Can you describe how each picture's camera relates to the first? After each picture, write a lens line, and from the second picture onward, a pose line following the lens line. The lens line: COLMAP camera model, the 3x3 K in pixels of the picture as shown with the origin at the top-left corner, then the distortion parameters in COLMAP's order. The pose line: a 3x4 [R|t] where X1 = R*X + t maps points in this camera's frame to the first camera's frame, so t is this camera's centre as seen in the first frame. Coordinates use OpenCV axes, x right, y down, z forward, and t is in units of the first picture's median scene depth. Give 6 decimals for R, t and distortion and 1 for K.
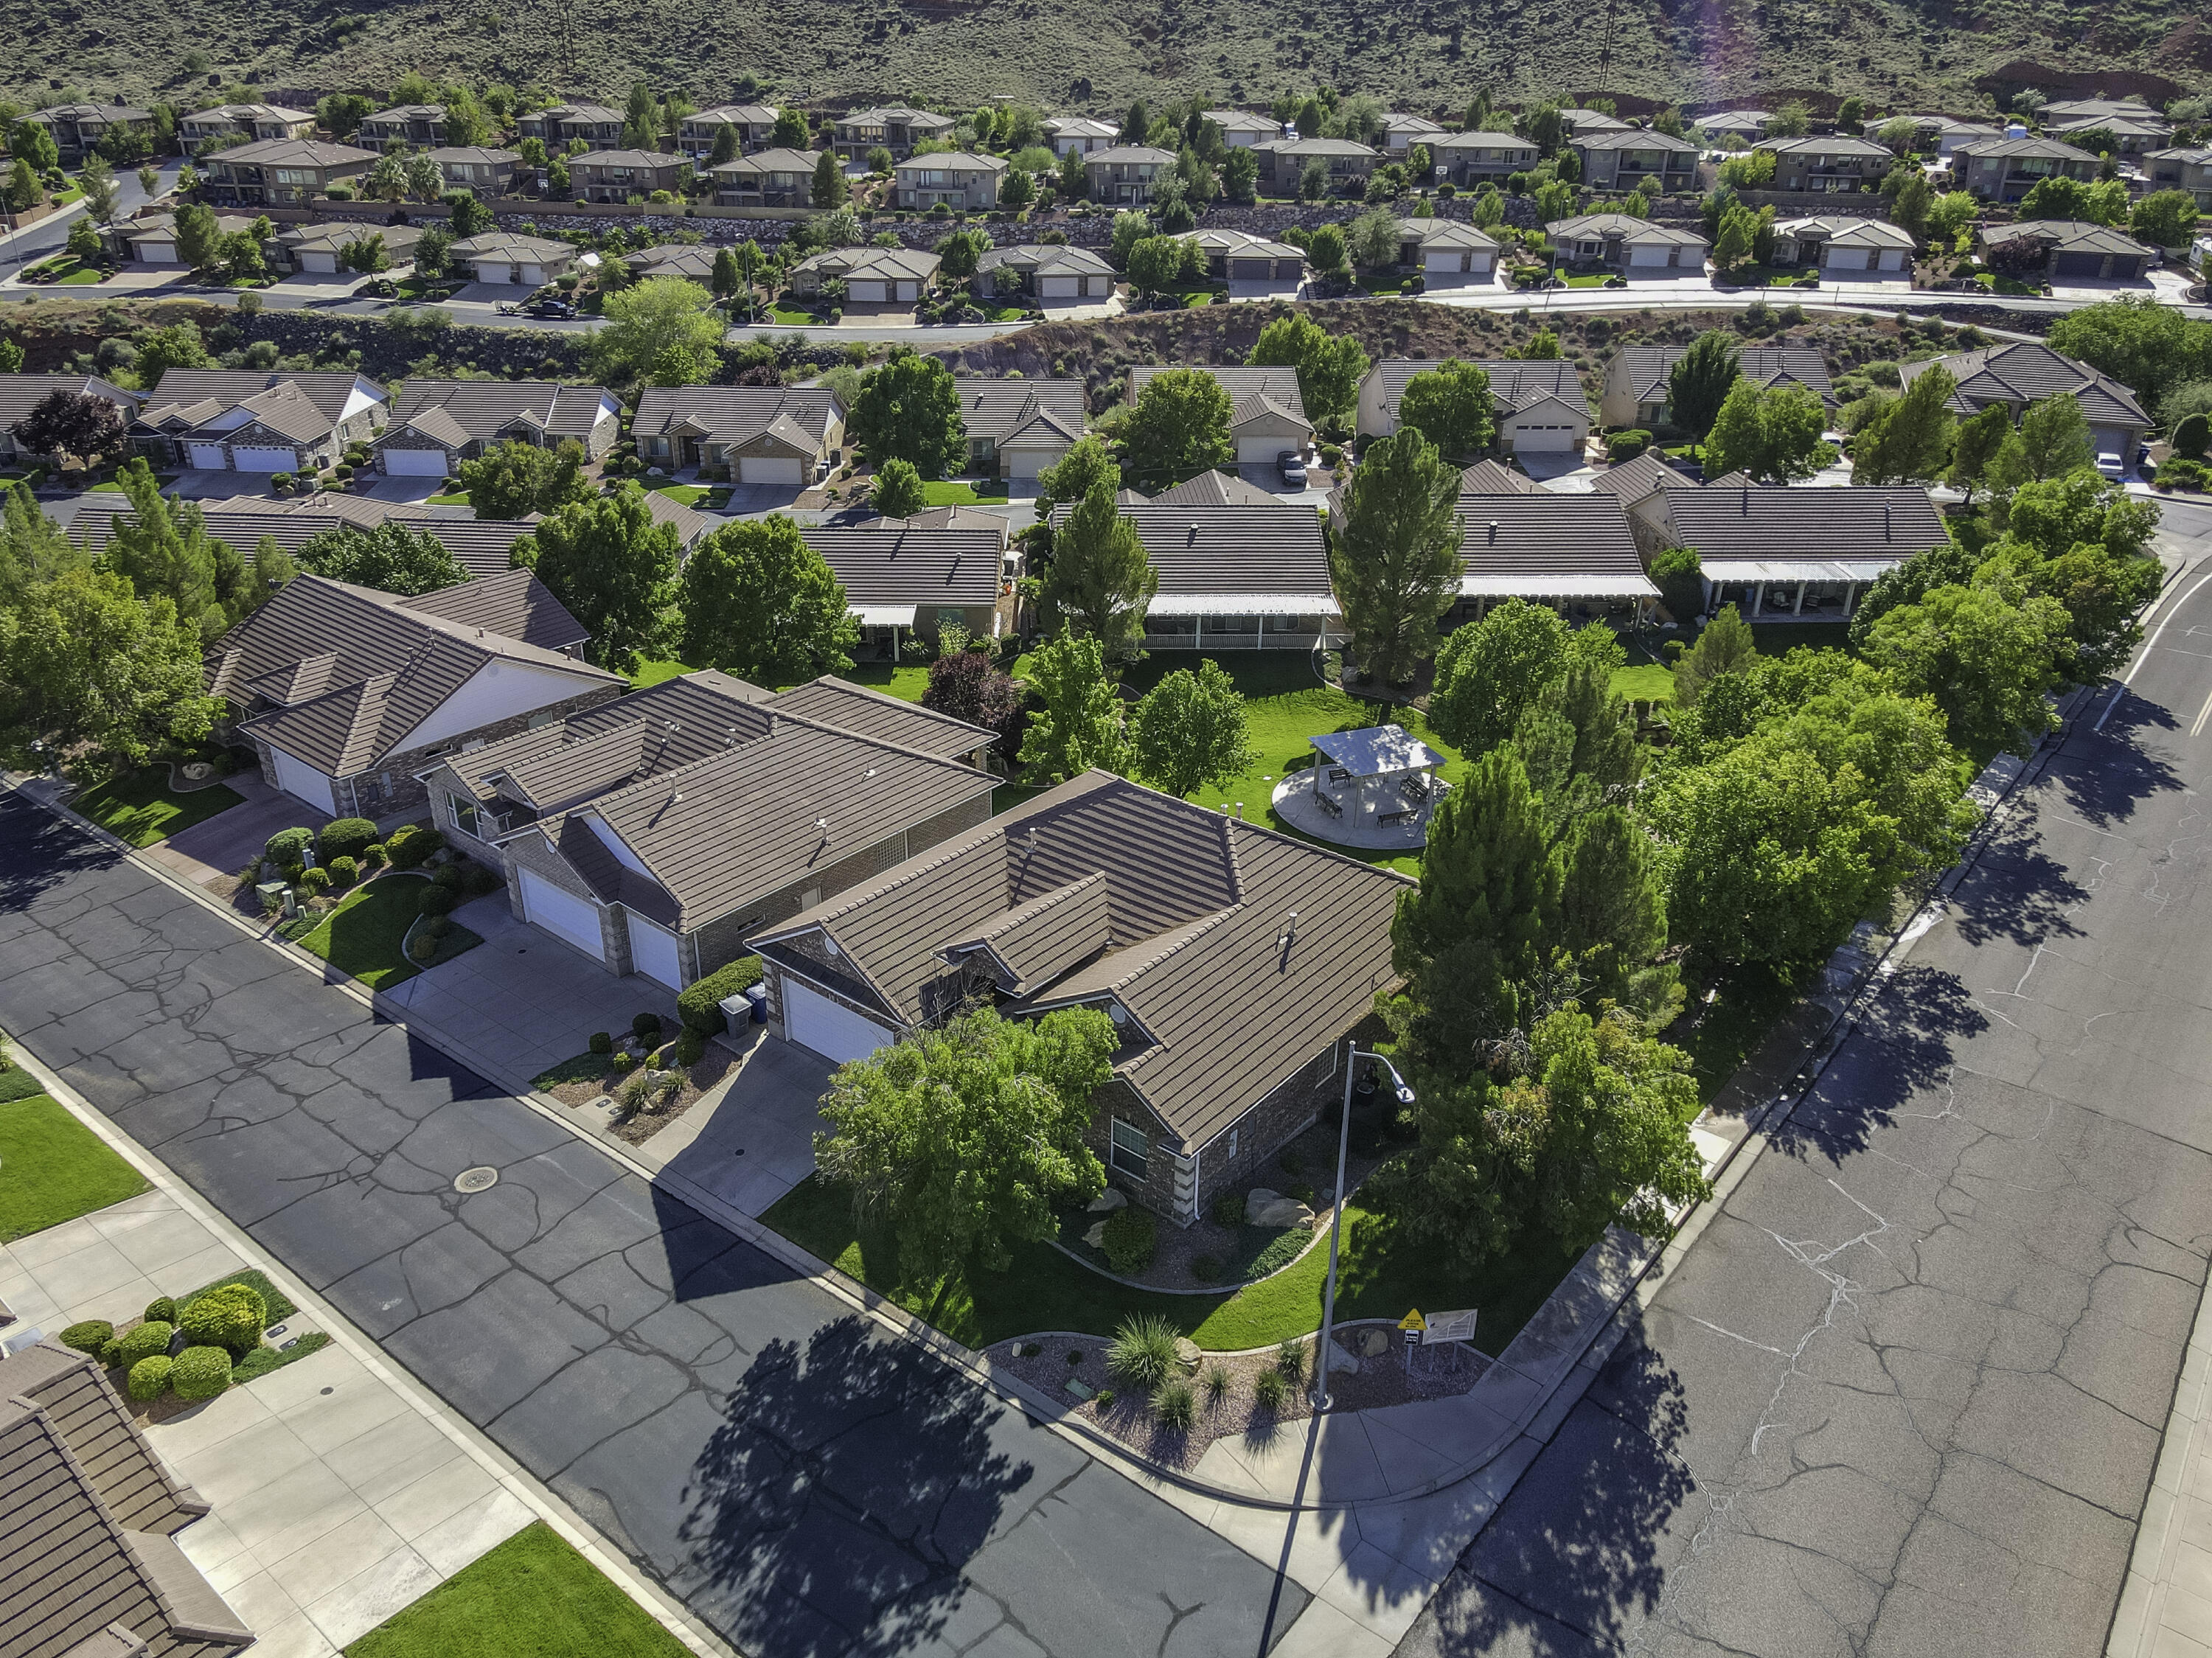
lens RADIAL K [[1620.9, 0, 1106.0], [0, 1620.9, 829.0], [0, 0, 1]] dist [0.012032, 0.009698]
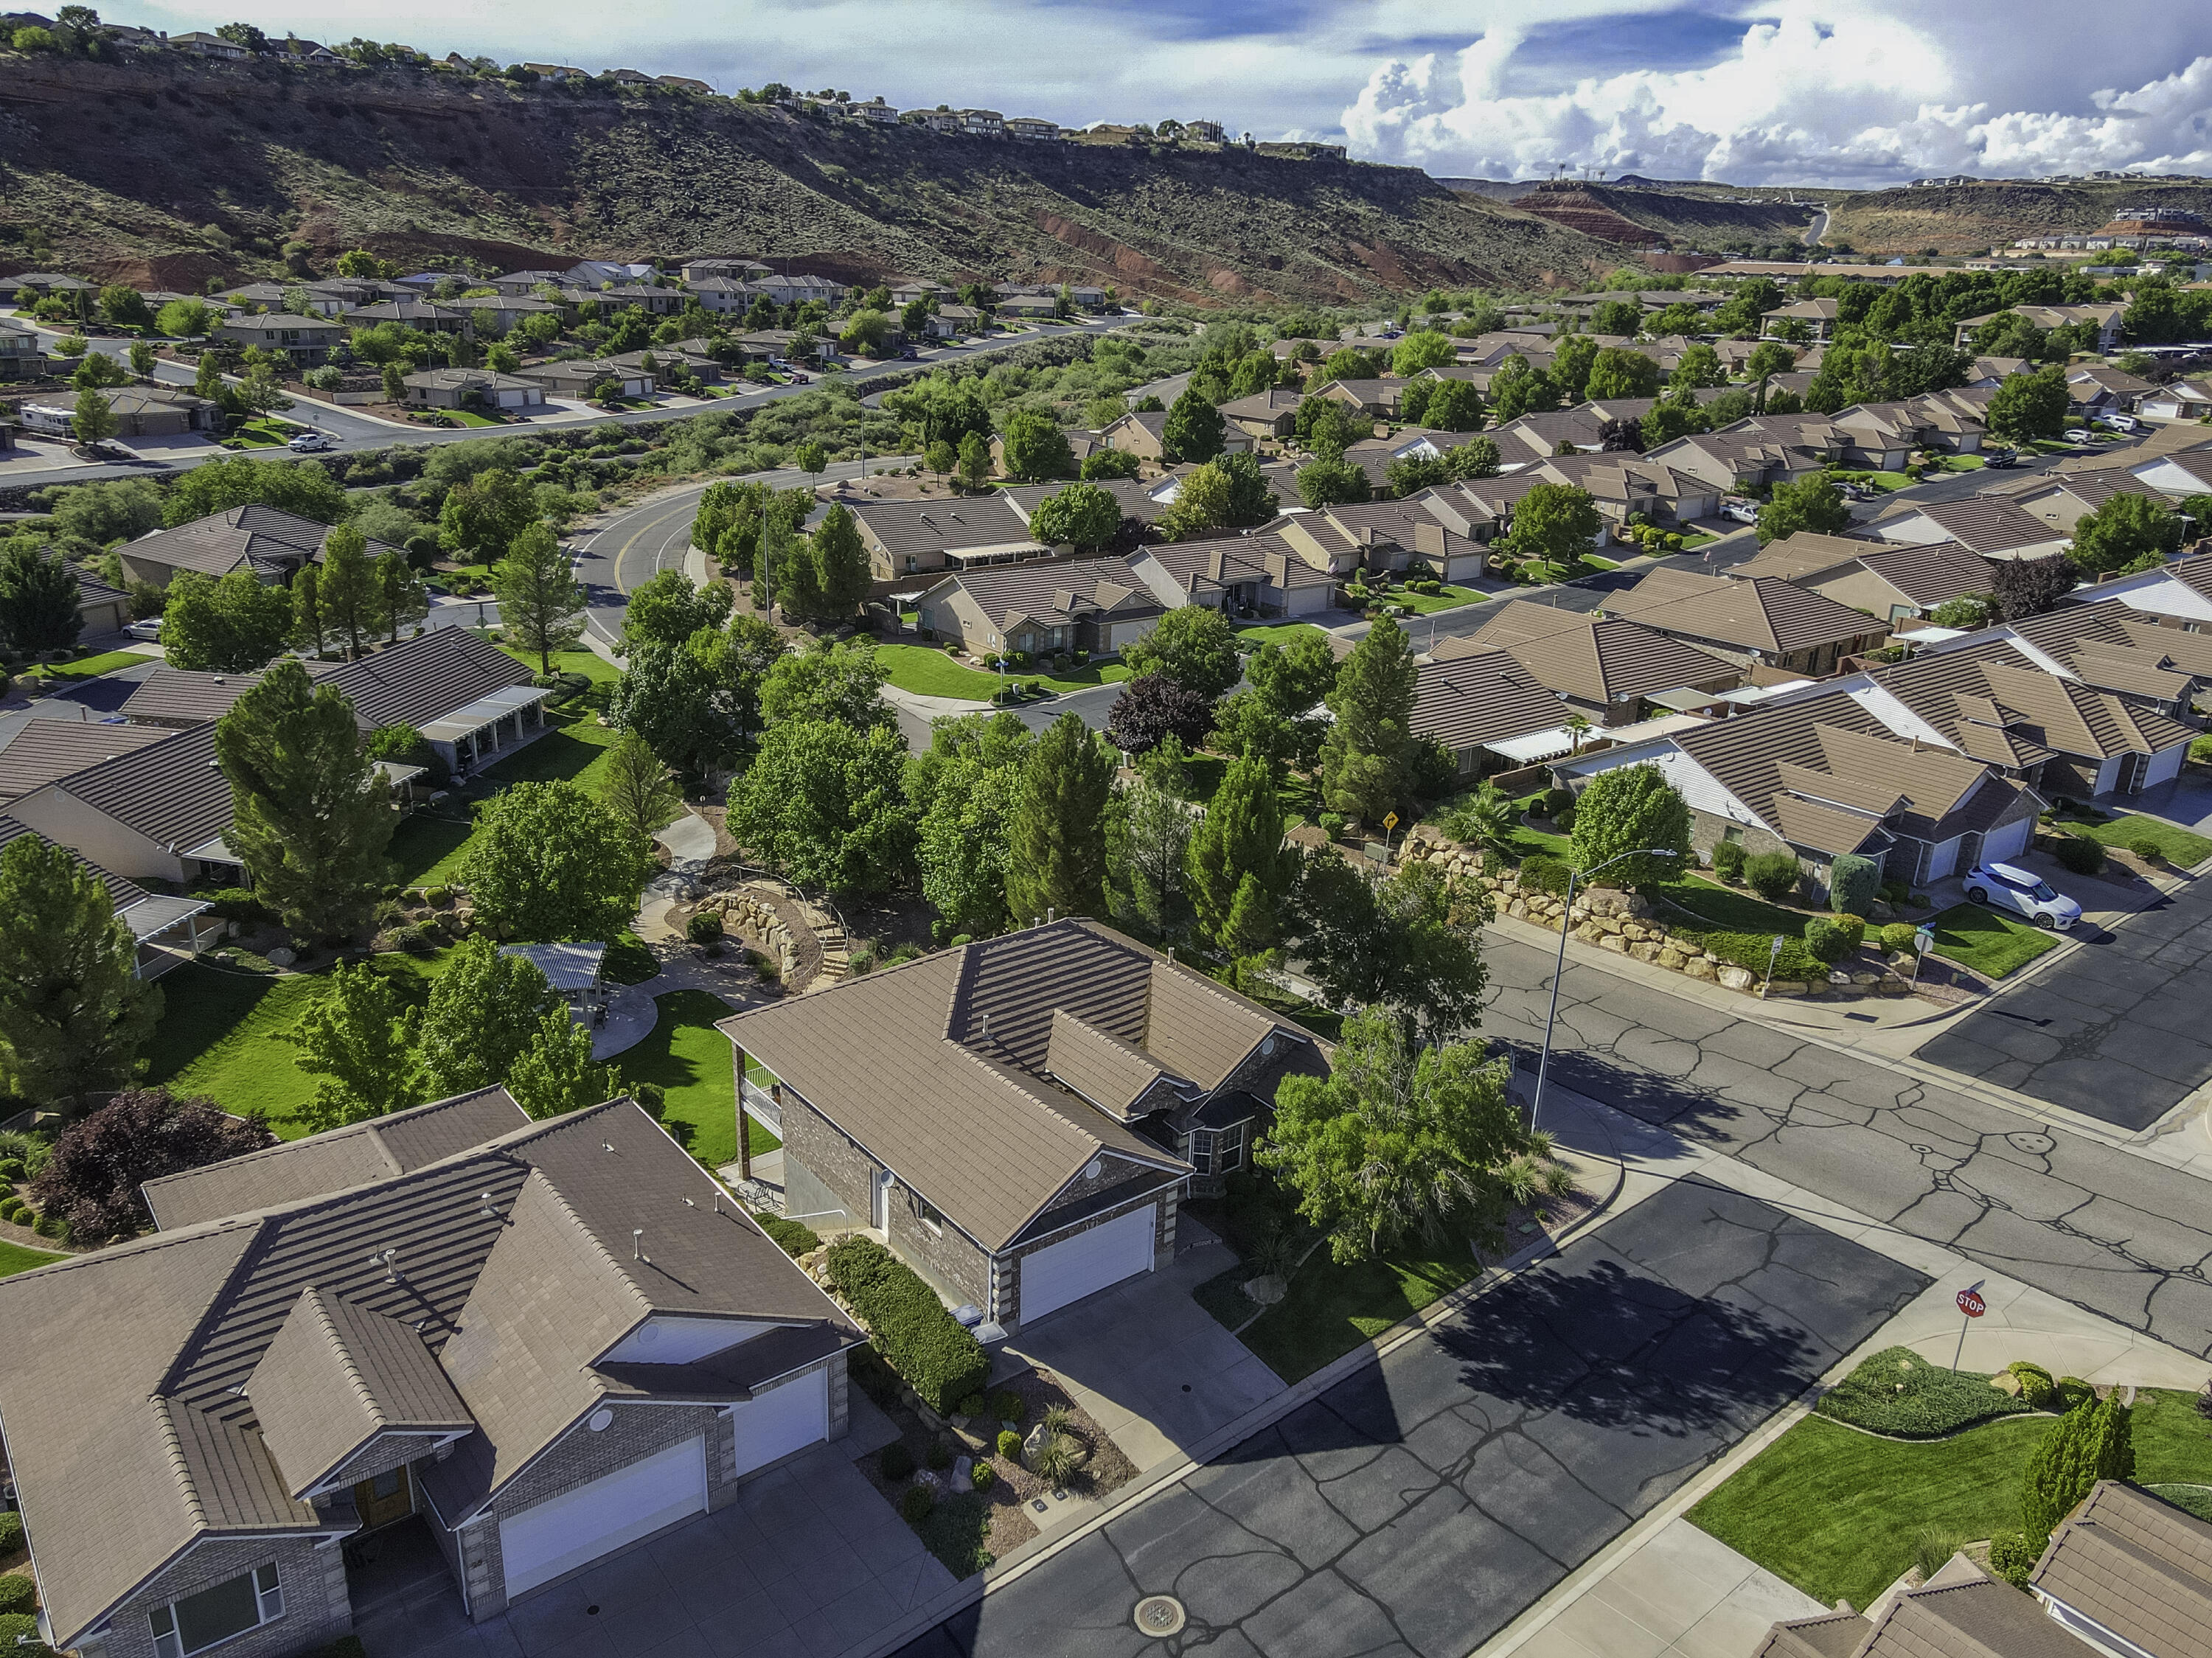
lens RADIAL K [[1602.4, 0, 1104.7], [0, 1602.4, 867.2], [0, 0, 1]] dist [0.012348, 0.005343]
pose [[0.217800, -0.354732, 0.909246, -0.254515], [0.411440, 0.878156, 0.244046, -0.083099], [-0.885031, 0.320947, 0.337214, 0.160642]]
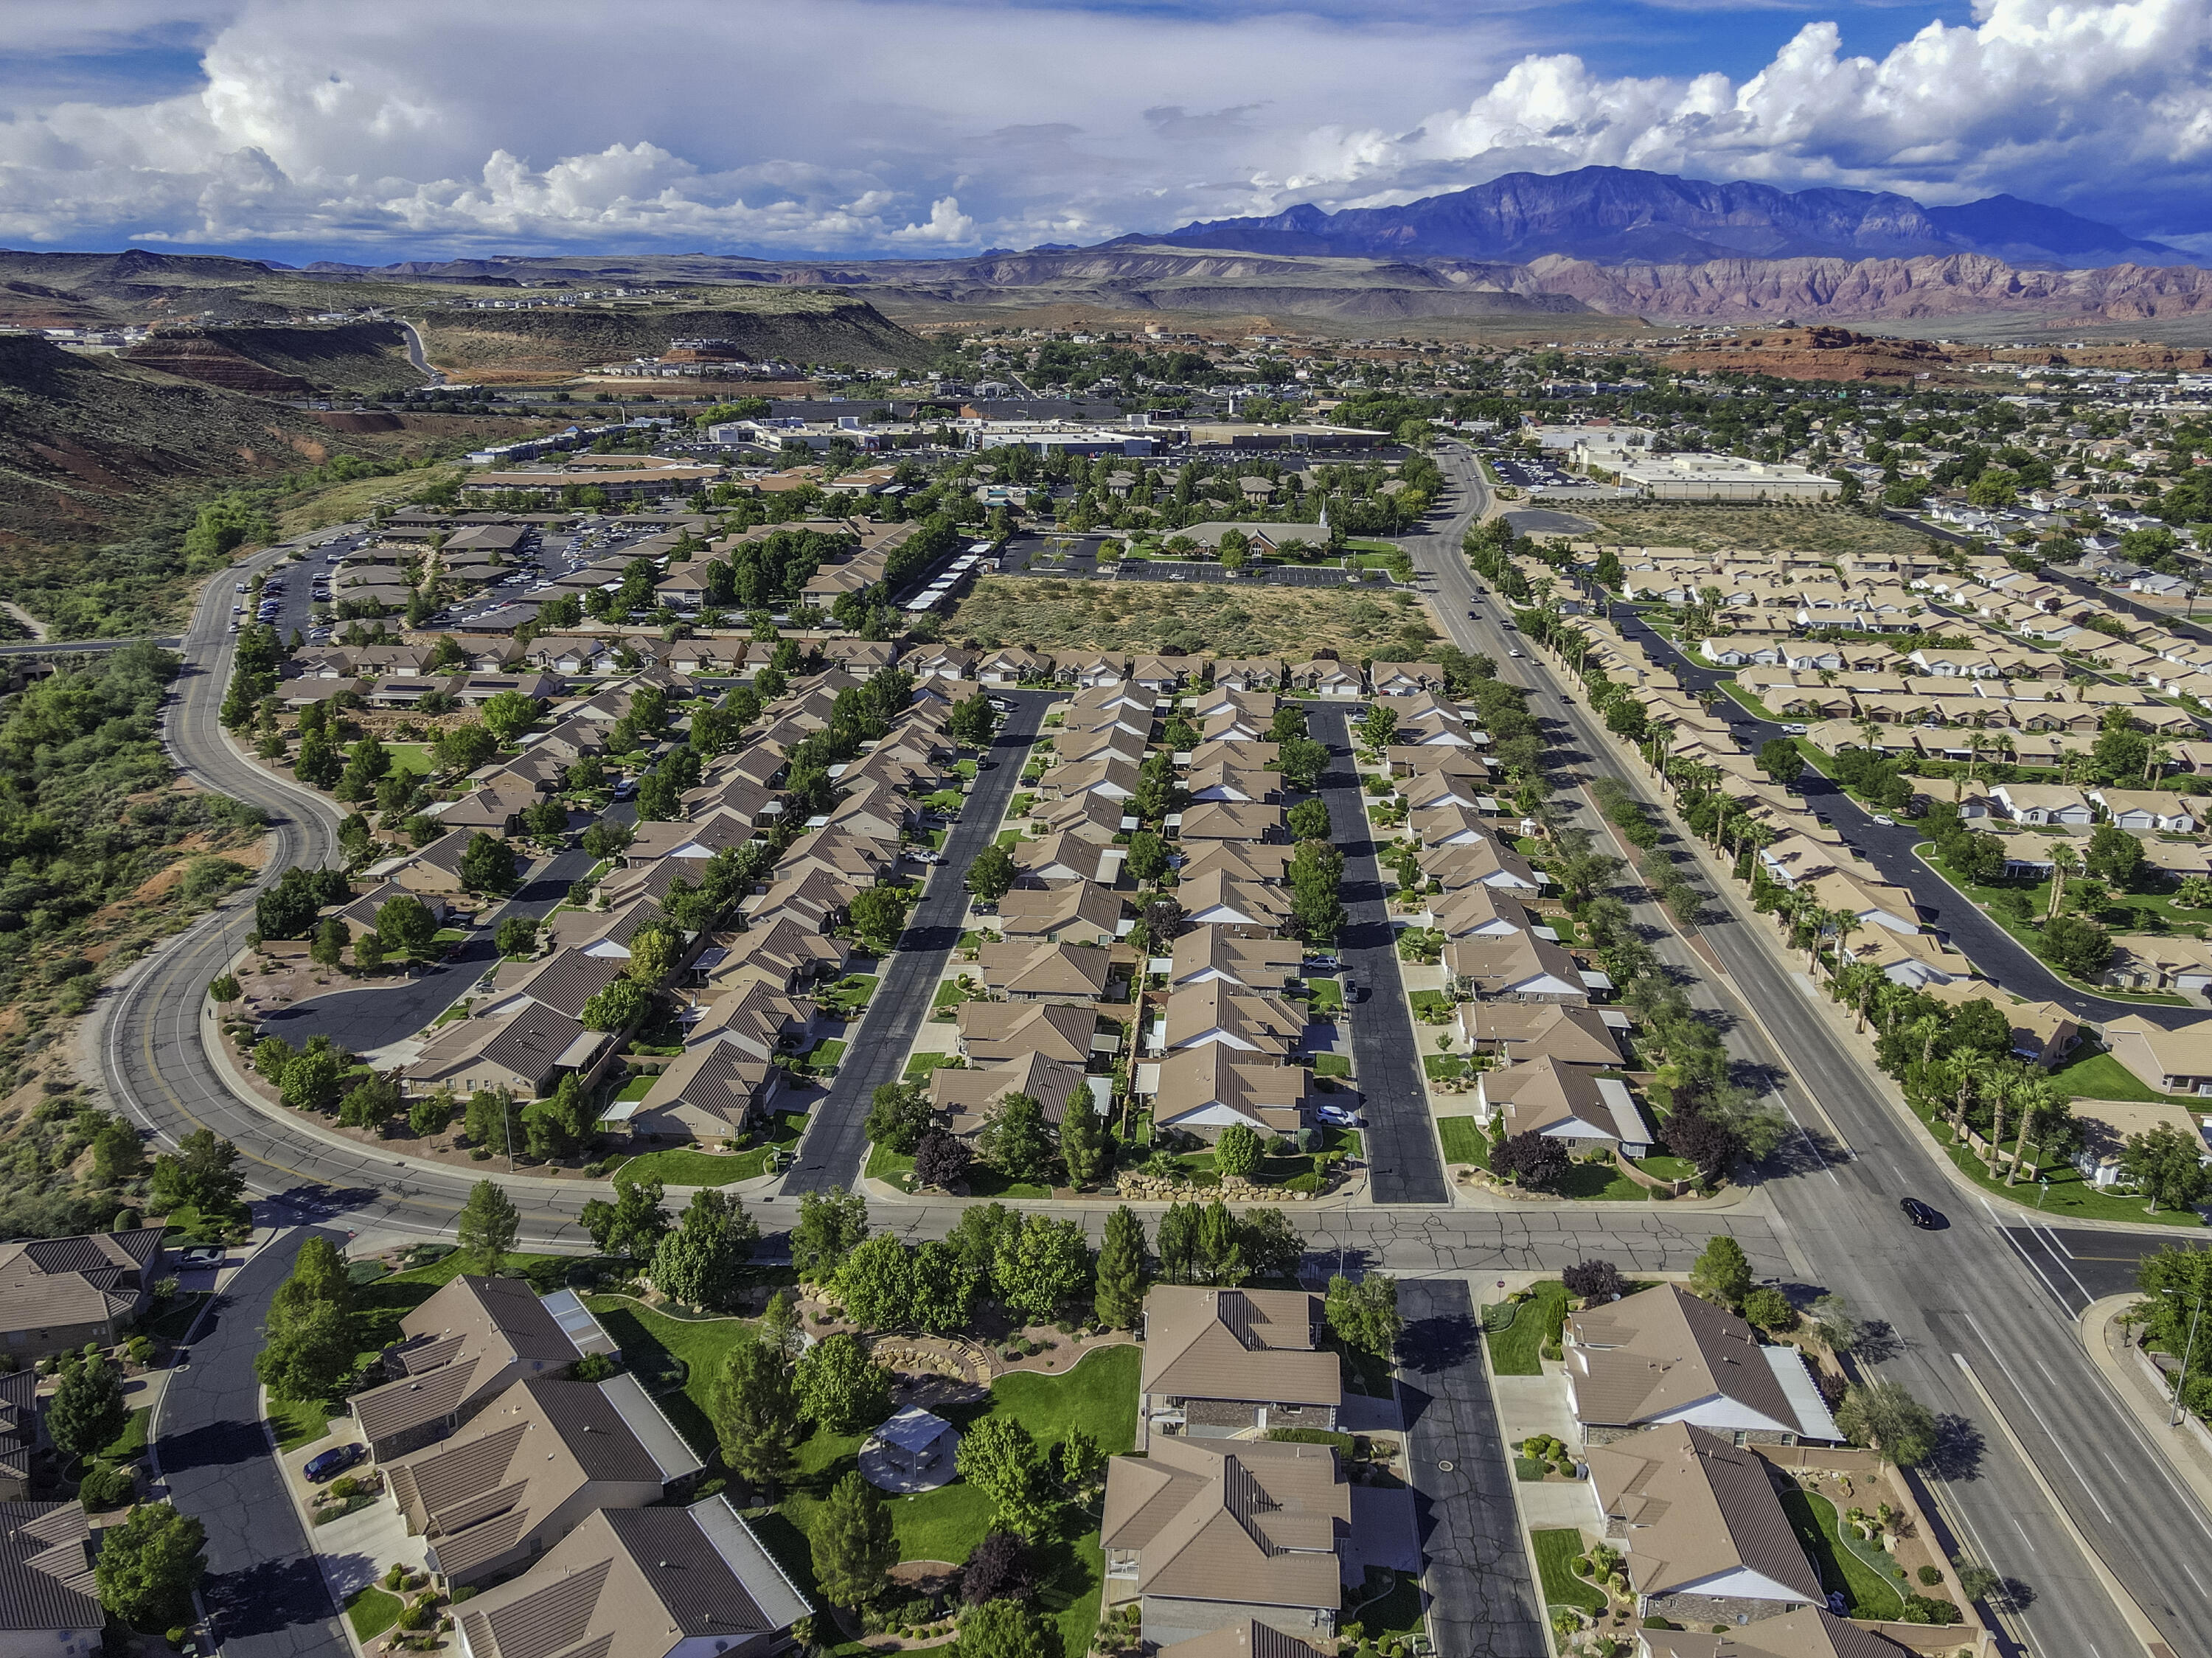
lens RADIAL K [[1618.1, 0, 1106.0], [0, 1618.1, 829.0], [0, 0, 1]] dist [0.016529, 0.003270]
pose [[-0.567176, -0.259105, 0.781777, -0.523145], [0.353350, 0.780869, 0.515157, -0.621649], [-0.743945, 0.568426, -0.351336, 0.469609]]
